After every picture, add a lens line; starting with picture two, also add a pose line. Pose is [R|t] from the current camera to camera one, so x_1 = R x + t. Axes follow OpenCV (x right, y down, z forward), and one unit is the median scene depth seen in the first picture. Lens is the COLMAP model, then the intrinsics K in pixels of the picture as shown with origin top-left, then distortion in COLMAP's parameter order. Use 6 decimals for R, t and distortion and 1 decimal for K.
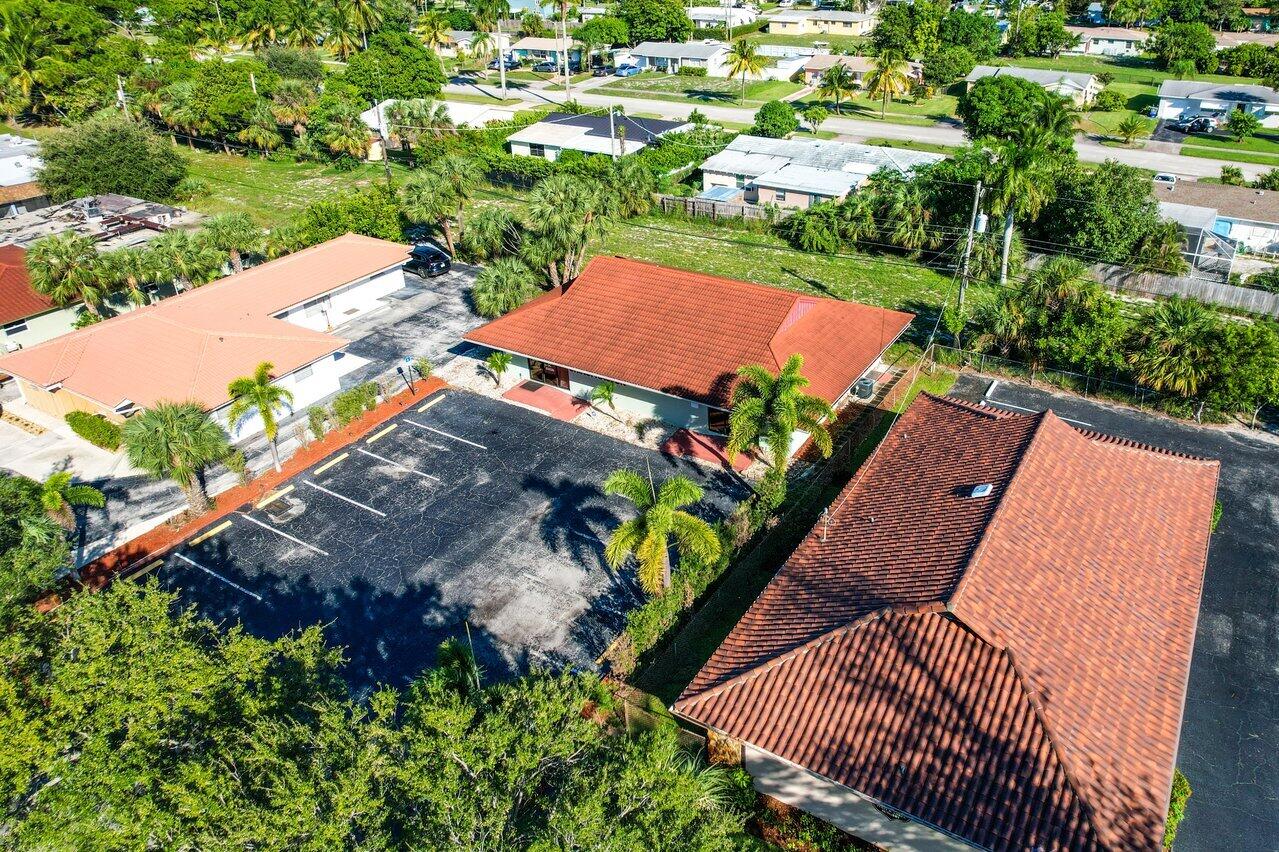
lens RADIAL K [[887.4, 0, 720.3], [0, 887.4, 425.7], [0, 0, 1]] dist [-0.035065, 0.001595]
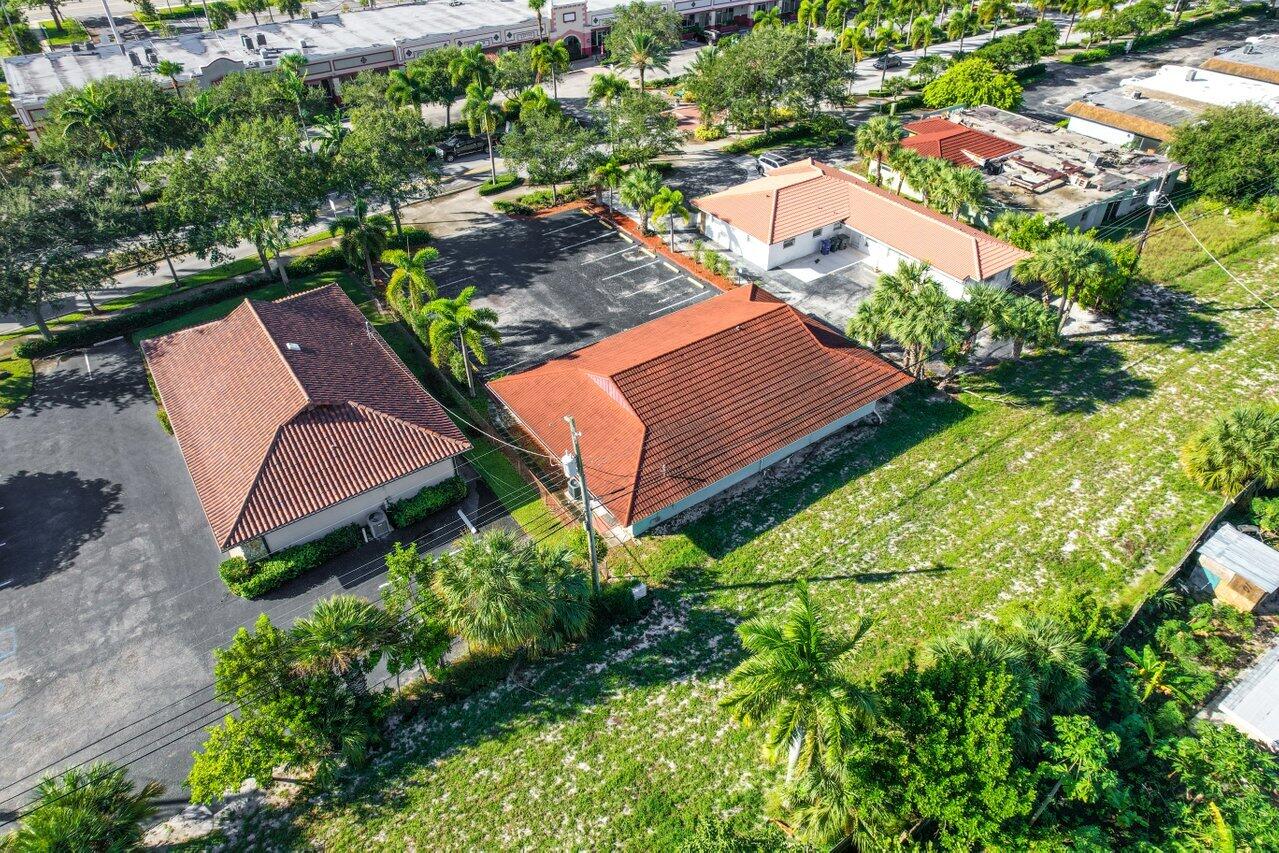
lens RADIAL K [[816.1, 0, 639.5], [0, 816.1, 426.5], [0, 0, 1]] dist [-0.057429, 0.046892]
pose [[-0.423468, 0.577496, -0.697978, 0.657380], [-0.454616, 0.530959, 0.715127, -0.690879], [0.783580, 0.620146, 0.037695, 0.867171]]
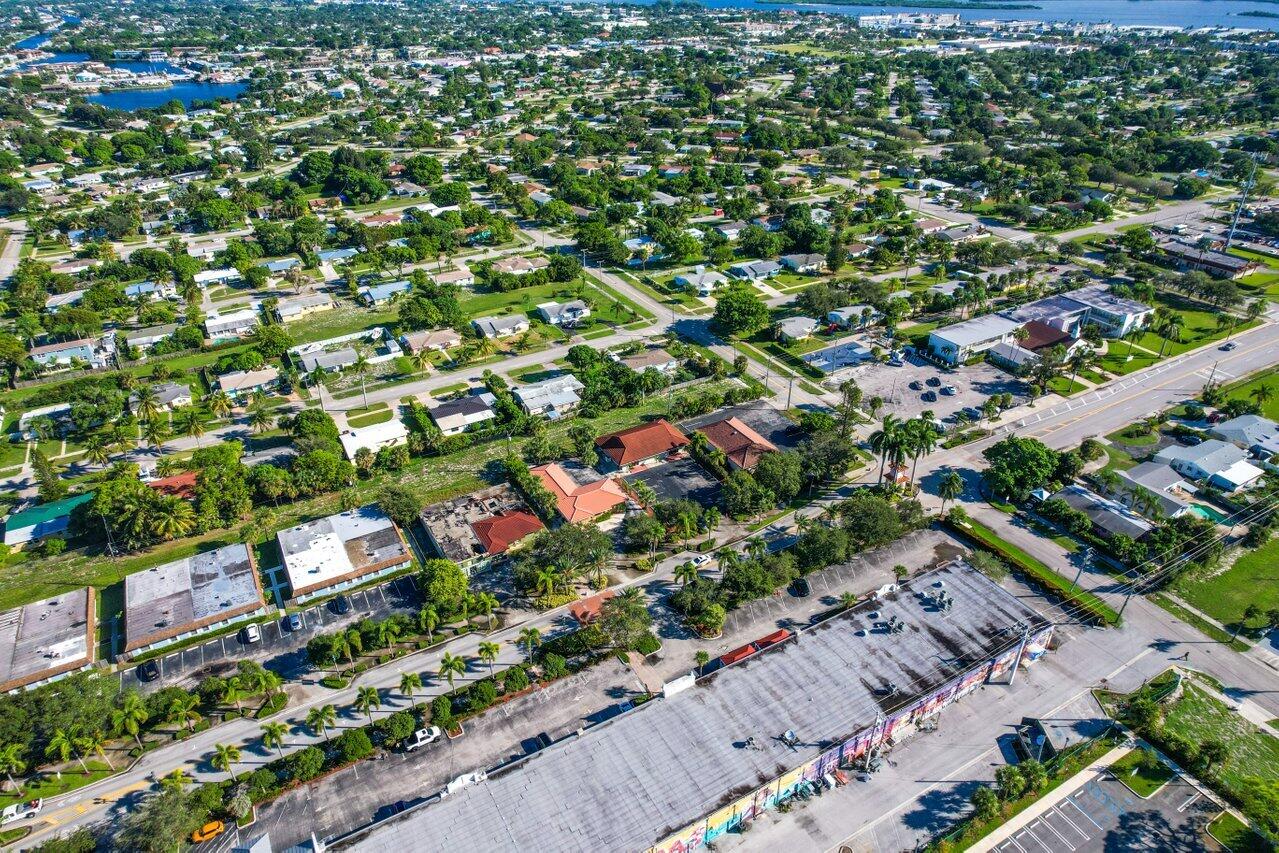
lens RADIAL K [[816.1, 0, 639.5], [0, 816.1, 426.5], [0, 0, 1]] dist [-0.057429, 0.046892]
pose [[0.507985, -0.425202, 0.749102, -2.883337], [0.444476, 0.874336, 0.194877, -0.917133], [-0.737830, 0.233963, 0.633142, -1.513032]]
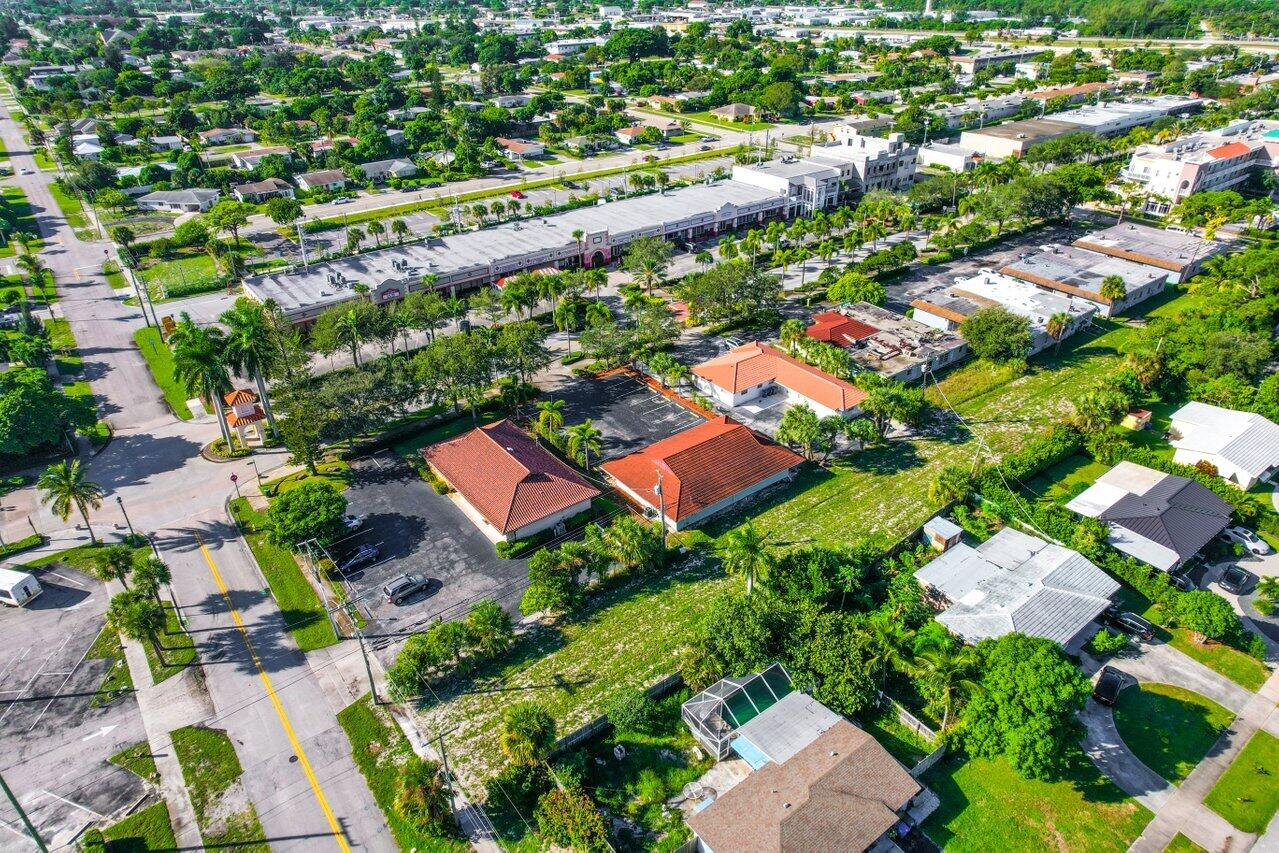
lens RADIAL K [[816.1, 0, 639.5], [0, 816.1, 426.5], [0, 0, 1]] dist [-0.057429, 0.046892]
pose [[-0.386795, 0.473585, -0.791269, 1.466831], [-0.463291, 0.642111, 0.610782, -1.231776], [0.797340, 0.602836, -0.028957, 0.811462]]
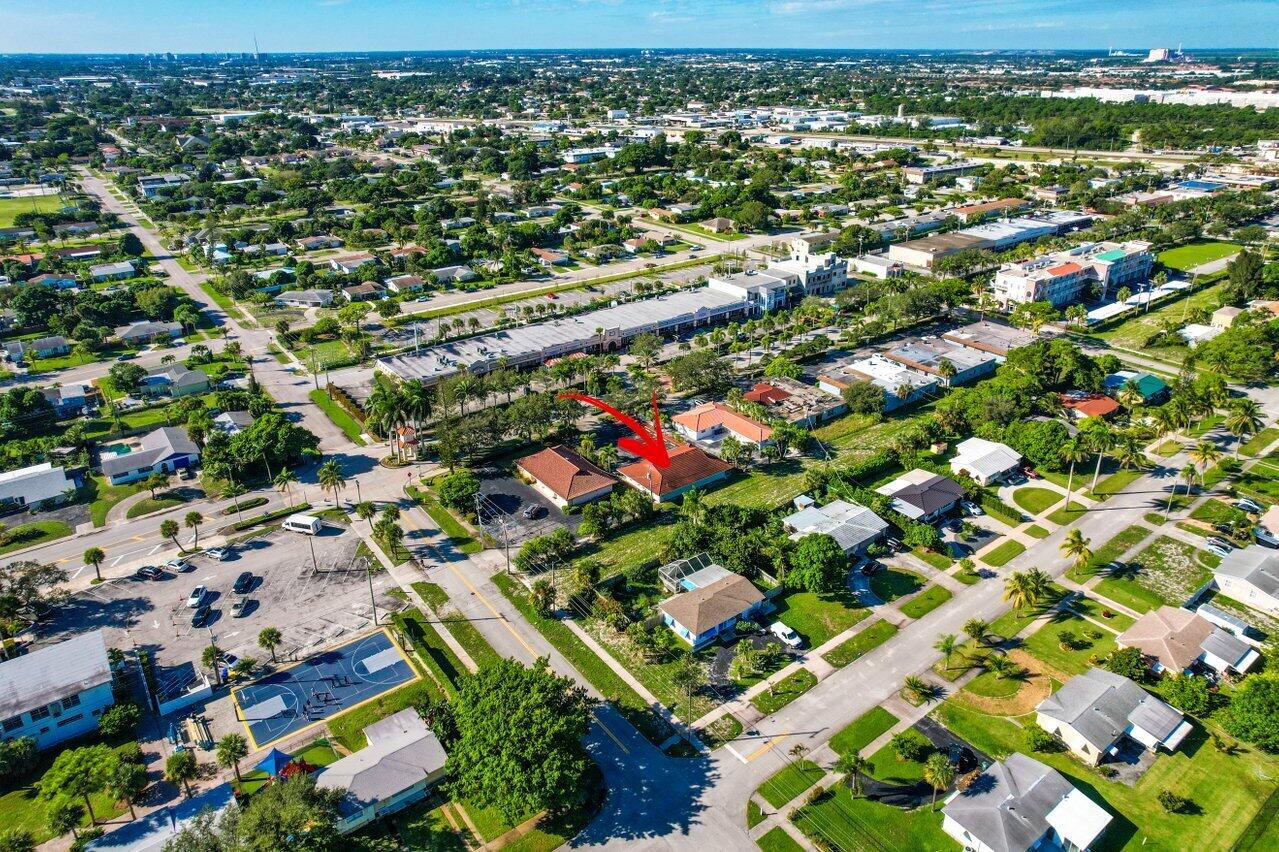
lens RADIAL K [[816.1, 0, 639.5], [0, 816.1, 426.0], [0, 0, 1]] dist [-0.057429, 0.046892]
pose [[-0.391624, 0.402880, -0.827235, 2.684239], [-0.465615, 0.688668, 0.555823, -1.984232], [0.793620, 0.602847, -0.082112, 0.975978]]
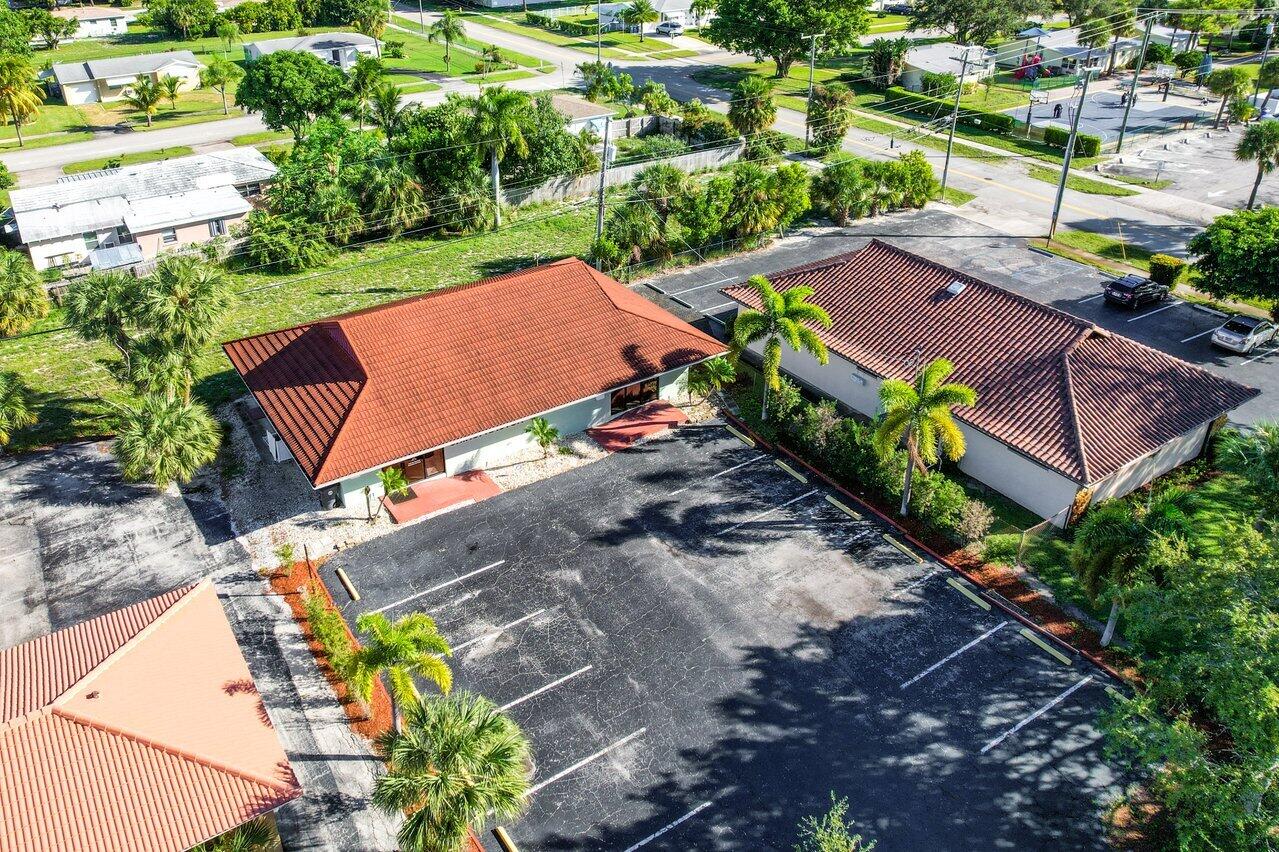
lens RADIAL K [[917.4, 0, 588.7], [0, 917.4, 425.6], [0, 0, 1]] dist [-0.043773, 0.002191]
pose [[0.465922, -0.463243, 0.753872, -0.647451], [0.455317, 0.856061, 0.244634, -0.198955], [-0.758685, 0.229270, 0.609780, 0.347195]]
